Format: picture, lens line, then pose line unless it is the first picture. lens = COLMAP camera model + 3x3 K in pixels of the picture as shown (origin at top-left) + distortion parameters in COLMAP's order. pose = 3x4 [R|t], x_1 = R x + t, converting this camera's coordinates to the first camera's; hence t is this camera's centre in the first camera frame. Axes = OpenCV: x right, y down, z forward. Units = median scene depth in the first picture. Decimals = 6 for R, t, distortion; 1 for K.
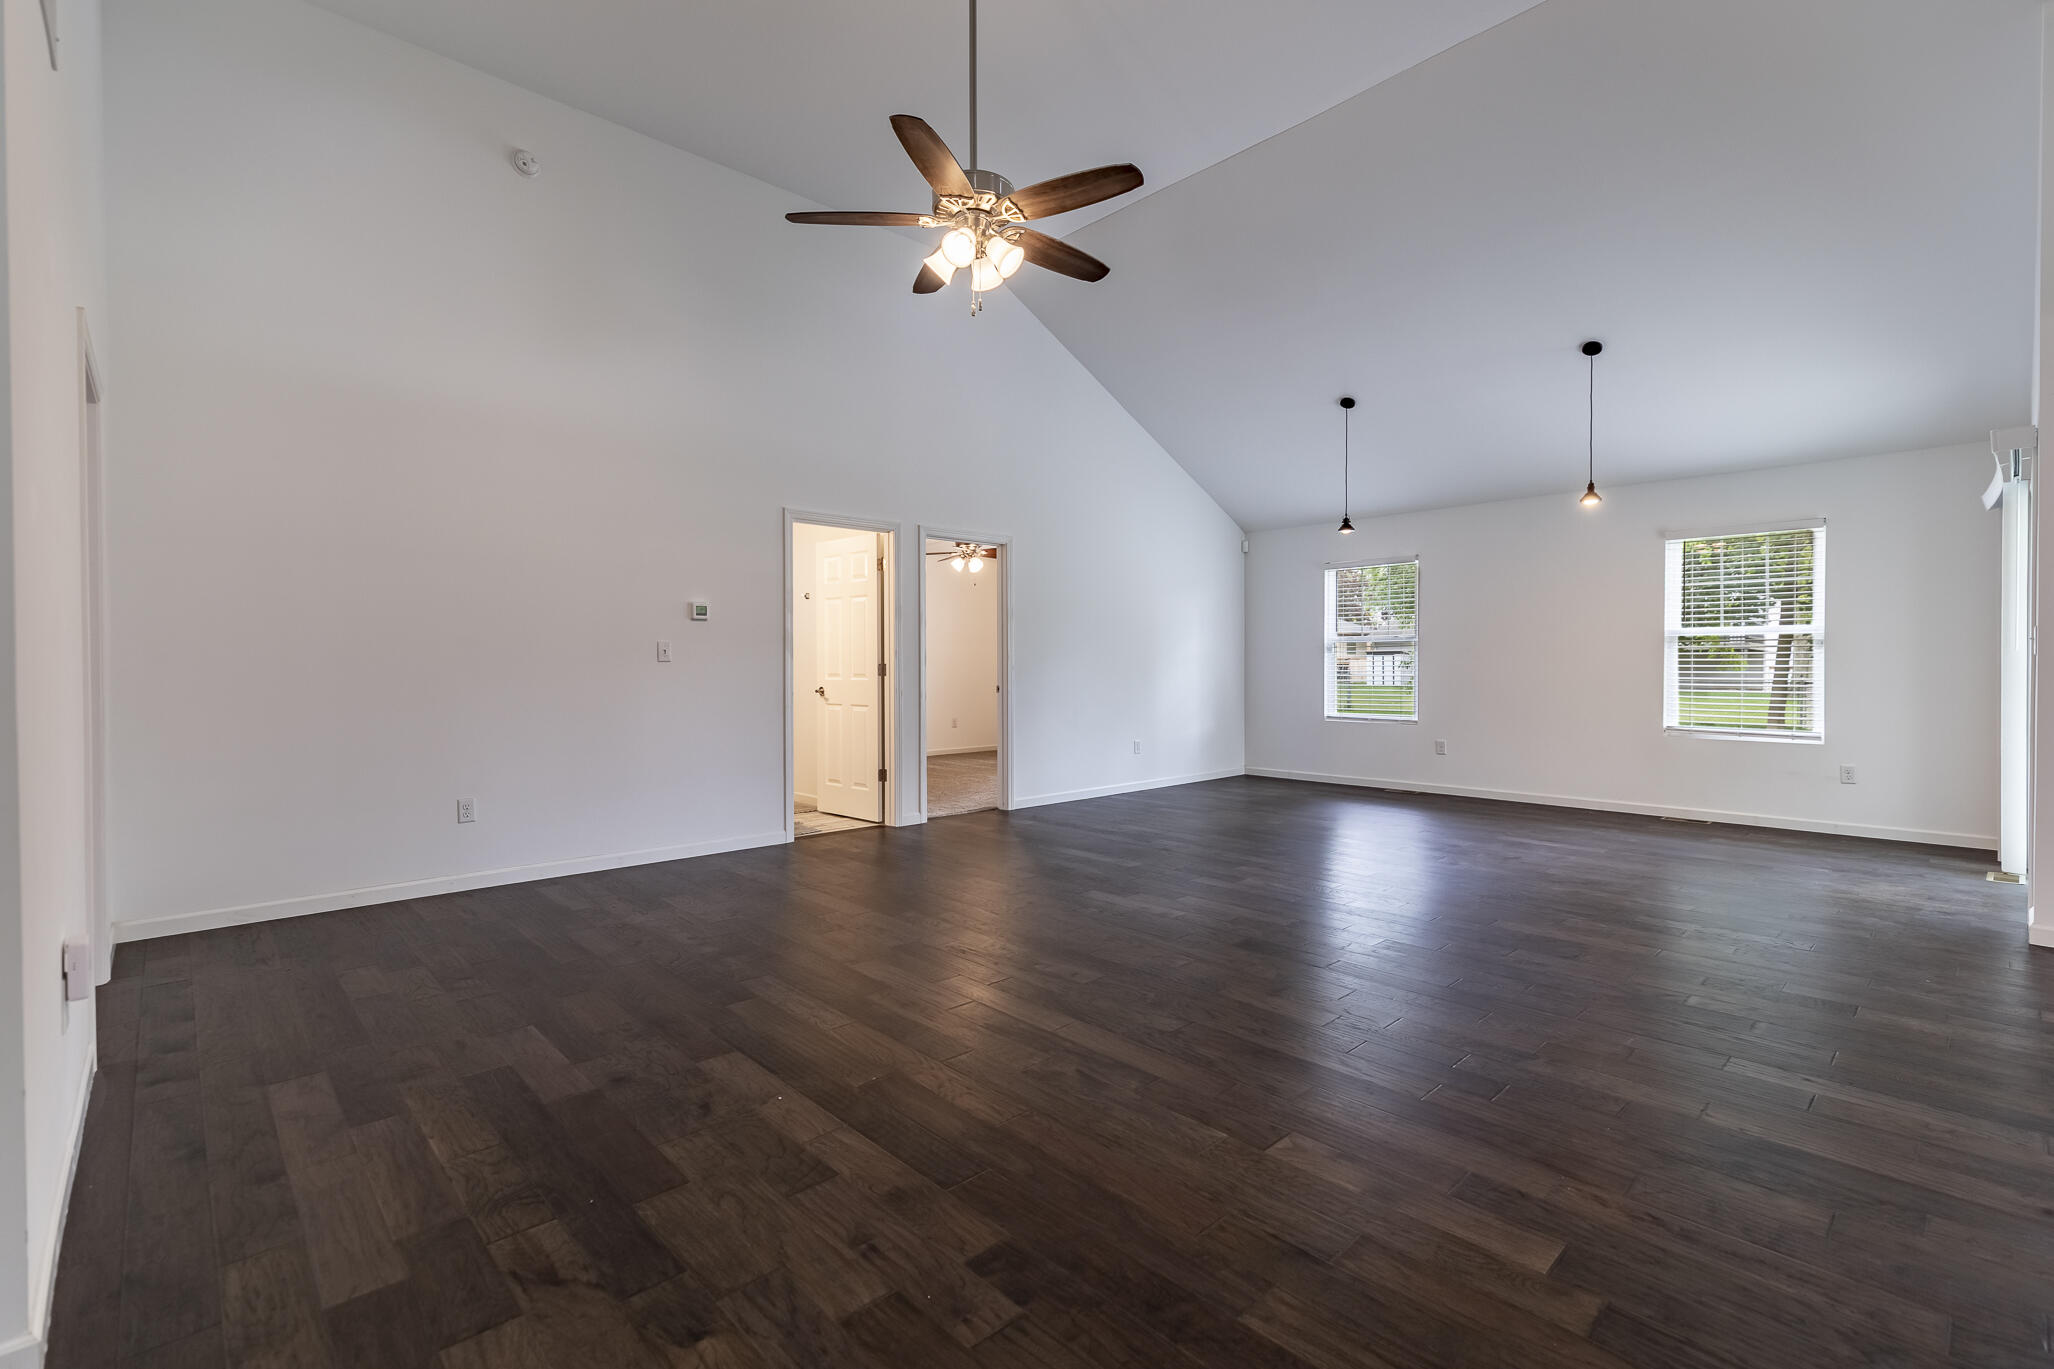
lens RADIAL K [[918.9, 0, 1034.3], [0, 918.9, 672.5], [0, 0, 1]] dist [0.005882, -0.000092]
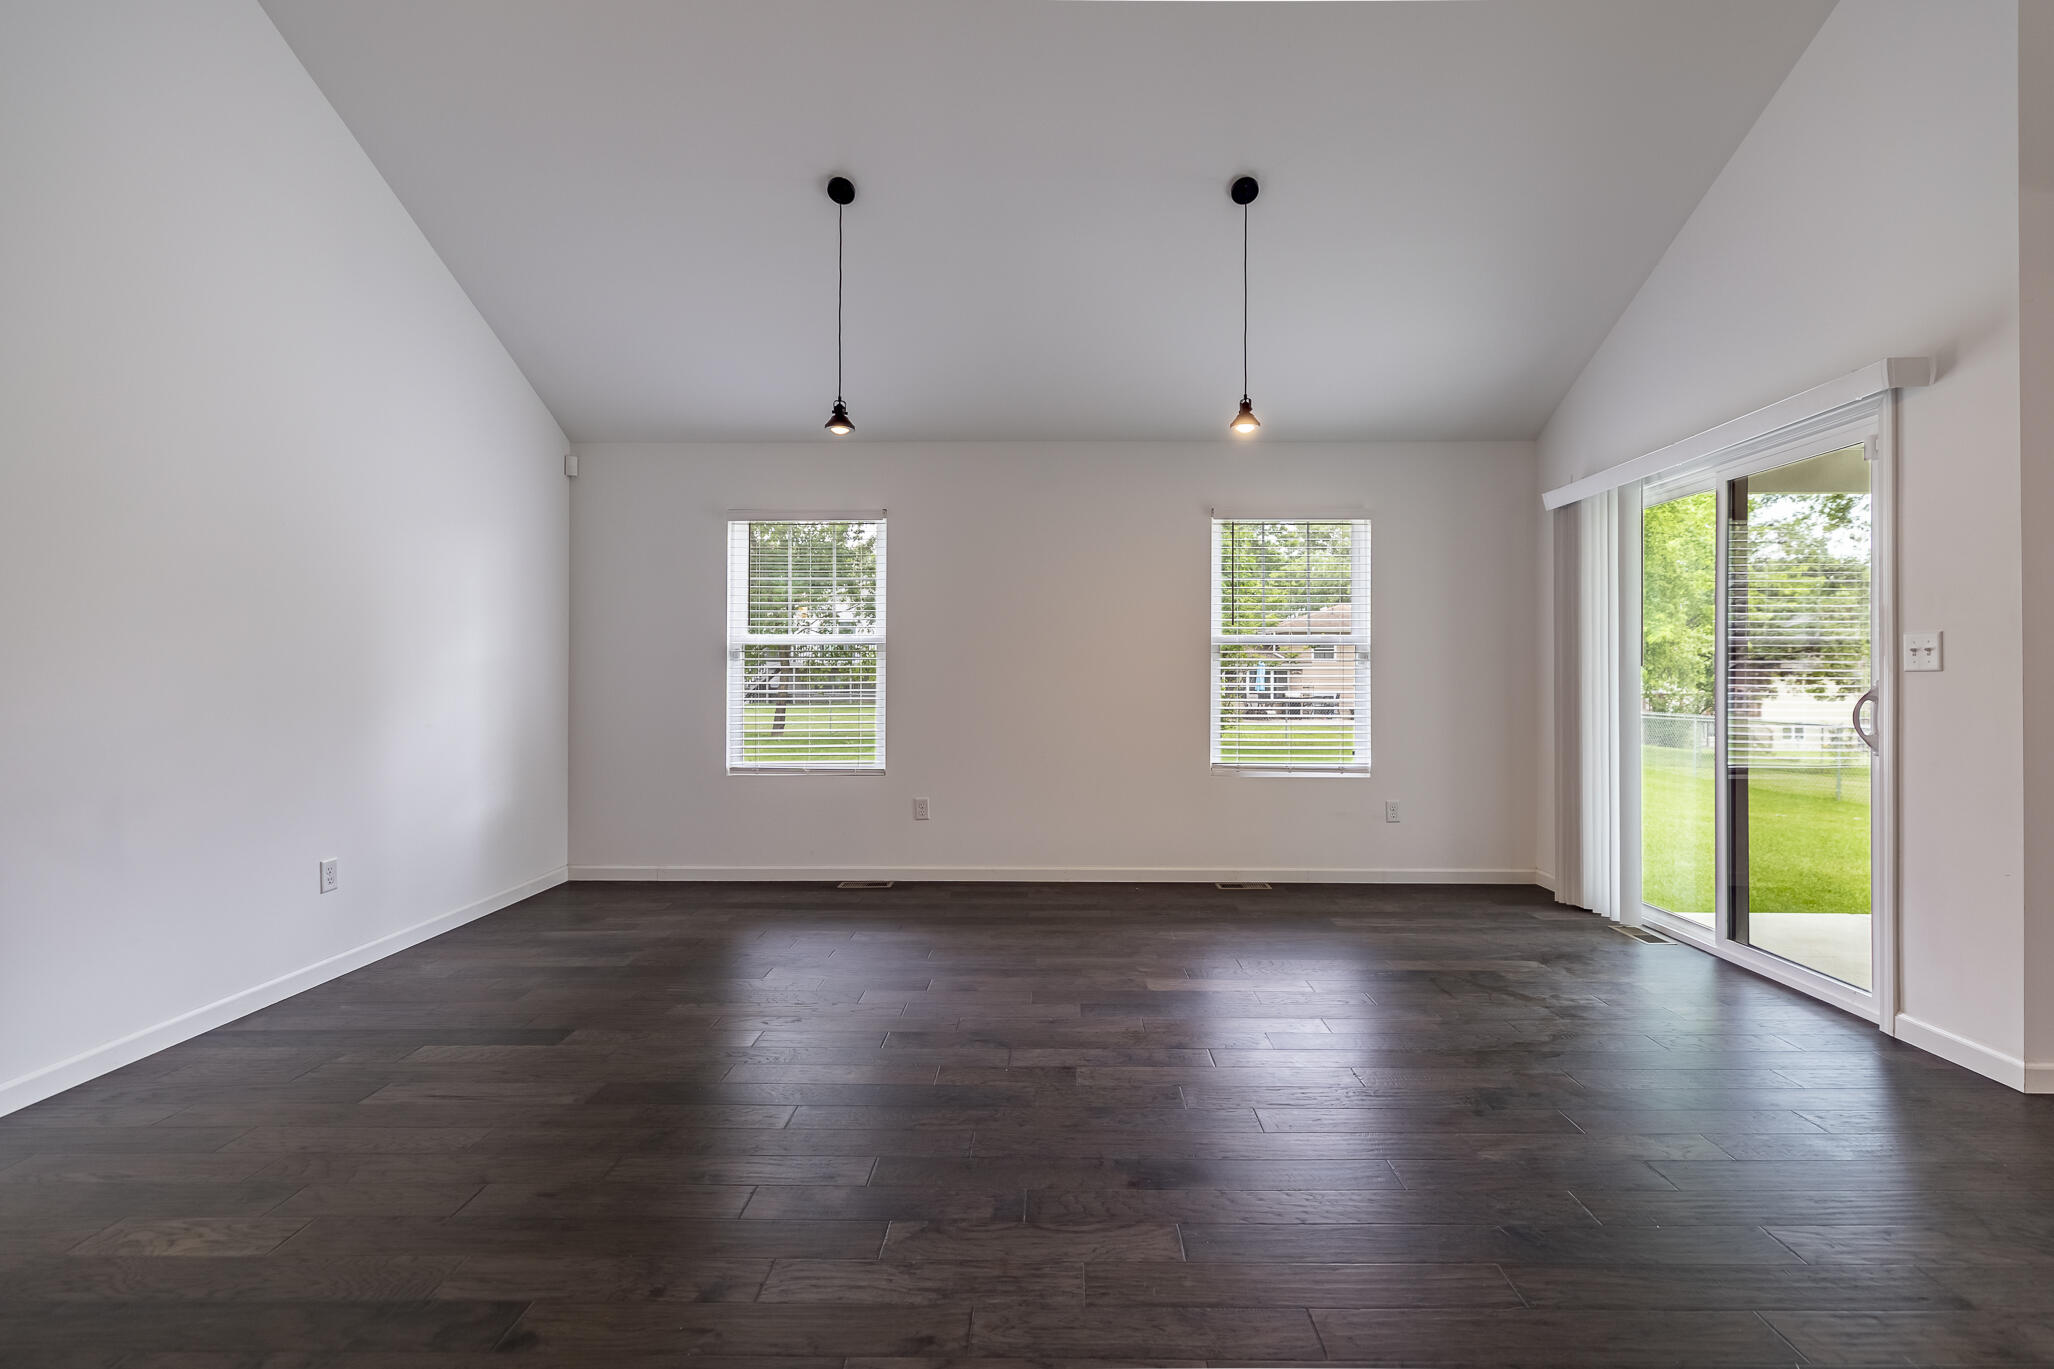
lens RADIAL K [[891.6, 0, 1052.6], [0, 891.6, 666.9], [0, 0, 1]] dist [0.001420, -0.000068]
pose [[0.684697, 0.014403, 0.728685, 0.051587], [0.001649, 0.999772, -0.021312, -0.005772], [-0.728826, 0.015794, 0.684517, 0.563747]]
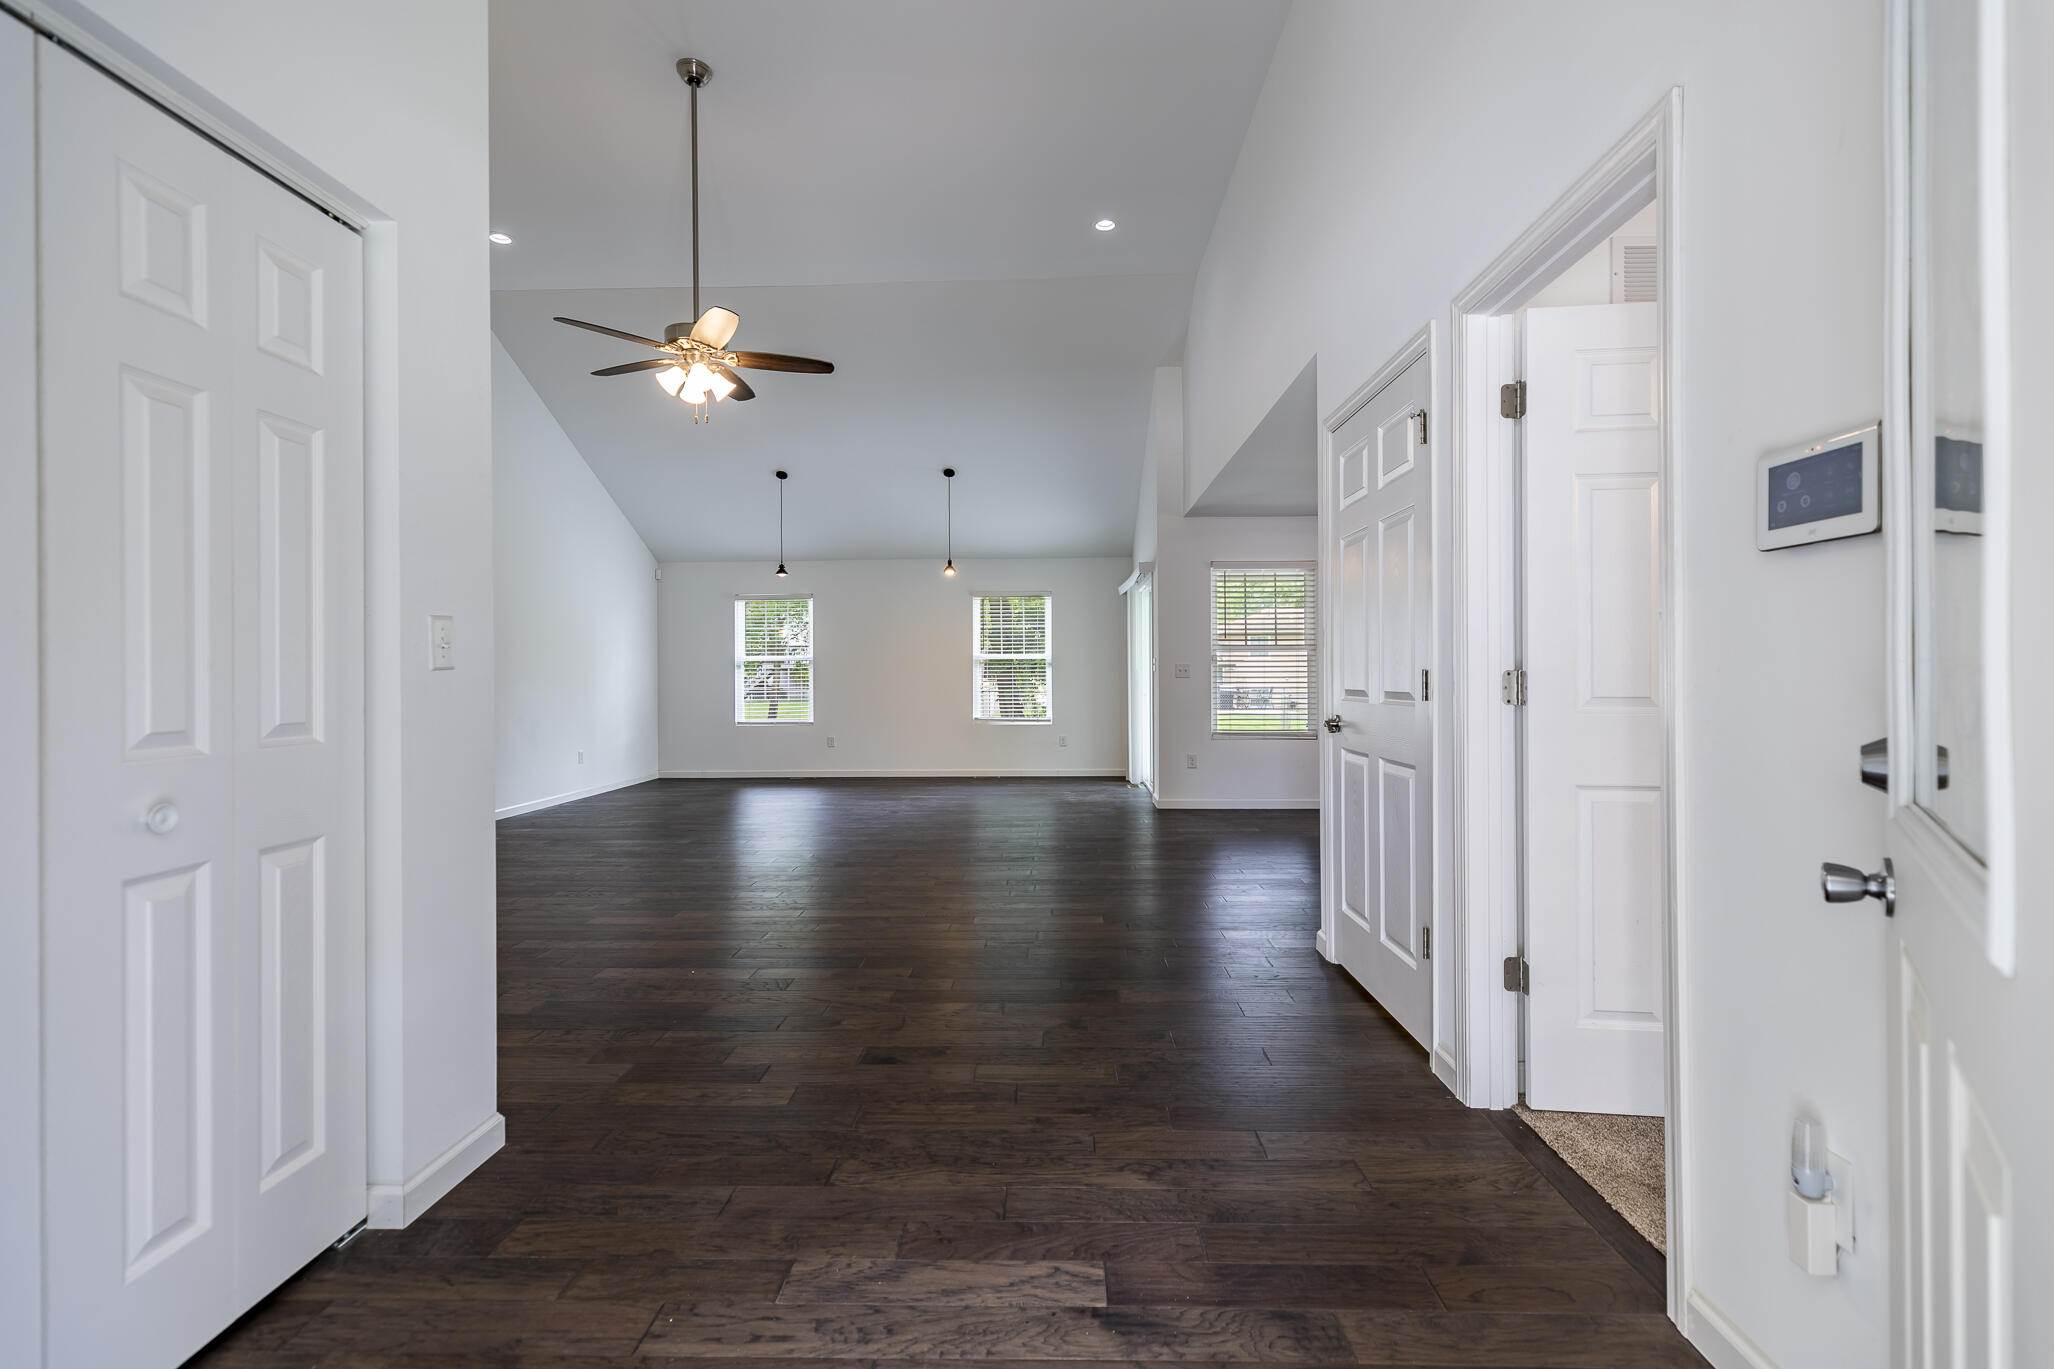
lens RADIAL K [[918.9, 0, 1034.3], [0, 918.9, 672.5], [0, 0, 1]] dist [0.005882, -0.000092]
pose [[0.704413, 0.000313, 0.709790, -0.322854], [0.011676, 0.999859, -0.012029, 0.002167], [-0.709694, 0.016761, 0.704310, -0.149756]]
